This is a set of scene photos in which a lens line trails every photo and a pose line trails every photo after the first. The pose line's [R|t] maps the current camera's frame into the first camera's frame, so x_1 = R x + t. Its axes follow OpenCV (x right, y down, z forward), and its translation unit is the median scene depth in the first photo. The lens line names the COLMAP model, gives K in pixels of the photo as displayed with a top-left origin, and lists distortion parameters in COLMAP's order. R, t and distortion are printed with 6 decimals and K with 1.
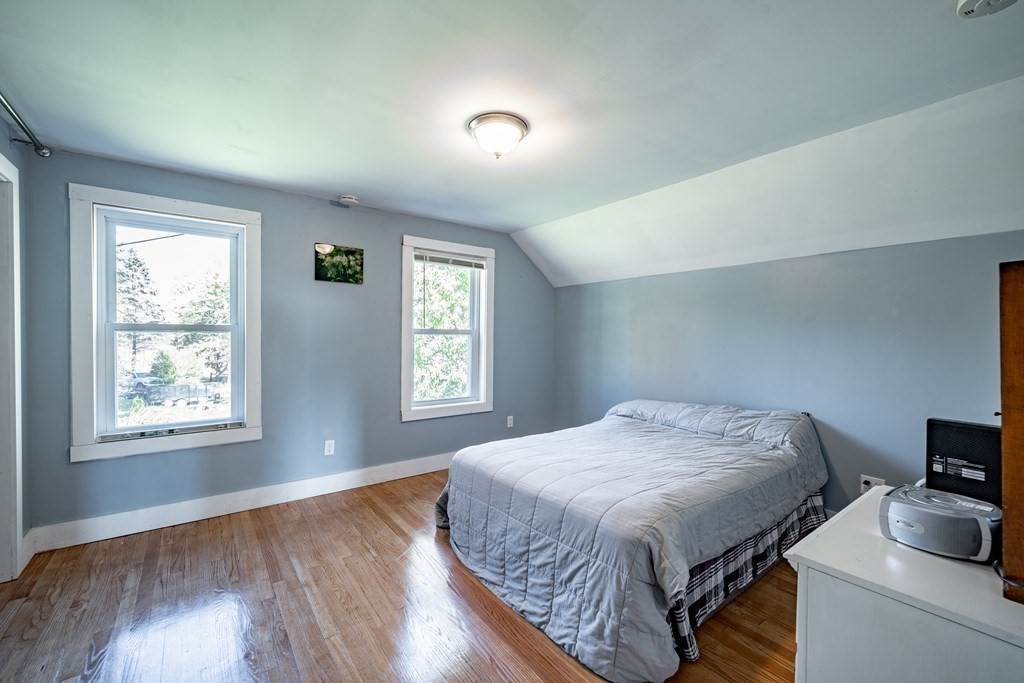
lens RADIAL K [[420.6, 0, 515.9], [0, 420.6, 343.8], [0, 0, 1]] dist [-0.001173, -0.000679]
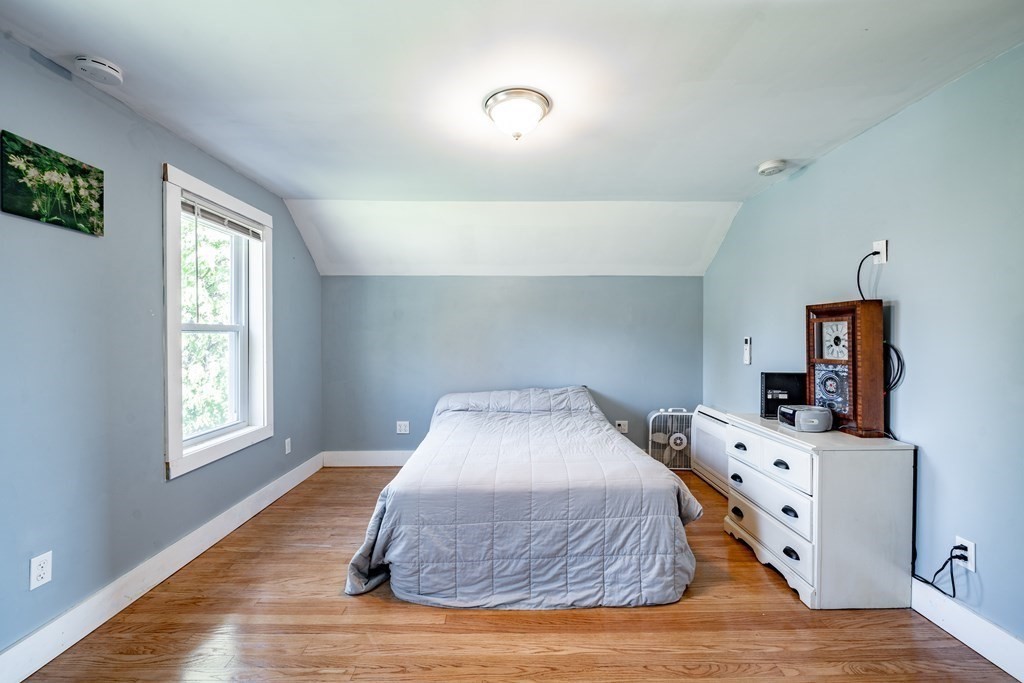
lens RADIAL K [[420.6, 0, 506.5], [0, 420.6, 343.3], [0, 0, 1]] dist [-0.001173, -0.000679]
pose [[0.603428, -0.025418, 0.797012, -0.546022], [0.021314, 0.999649, 0.015744, -0.007254], [-0.797133, 0.007487, 0.603758, 0.317763]]
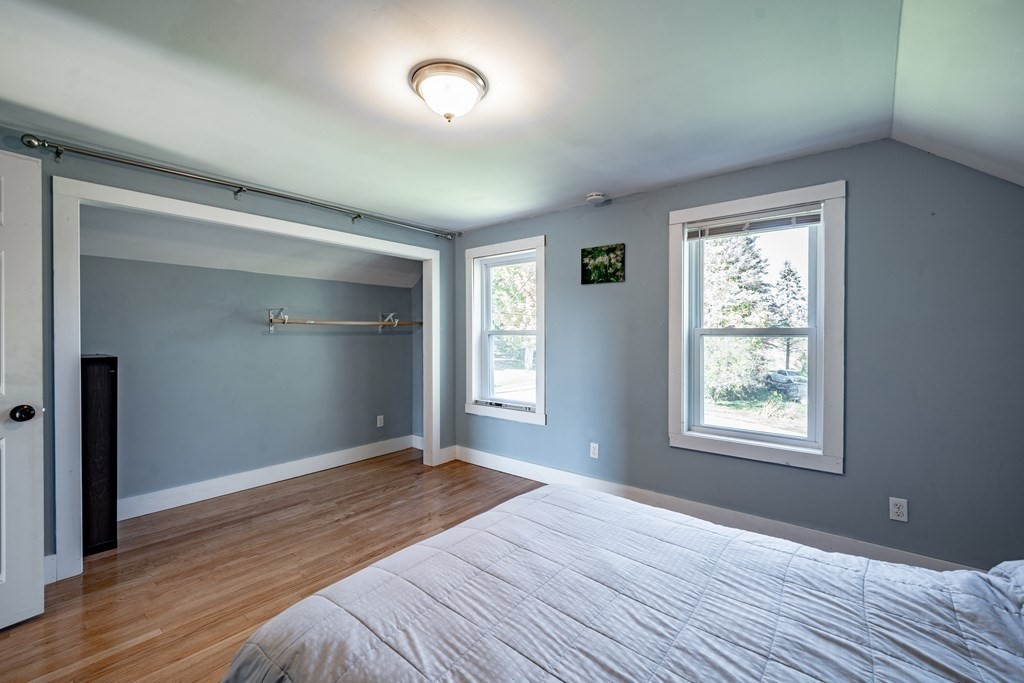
lens RADIAL K [[420.6, 0, 511.5], [0, 420.6, 339.5], [0, 0, 1]] dist [-0.001173, -0.000679]
pose [[0.231290, 0.001697, -0.972883, 0.527067], [-0.016934, 0.999854, -0.002282, -0.011673], [0.972738, 0.017002, 0.231285, 0.630102]]
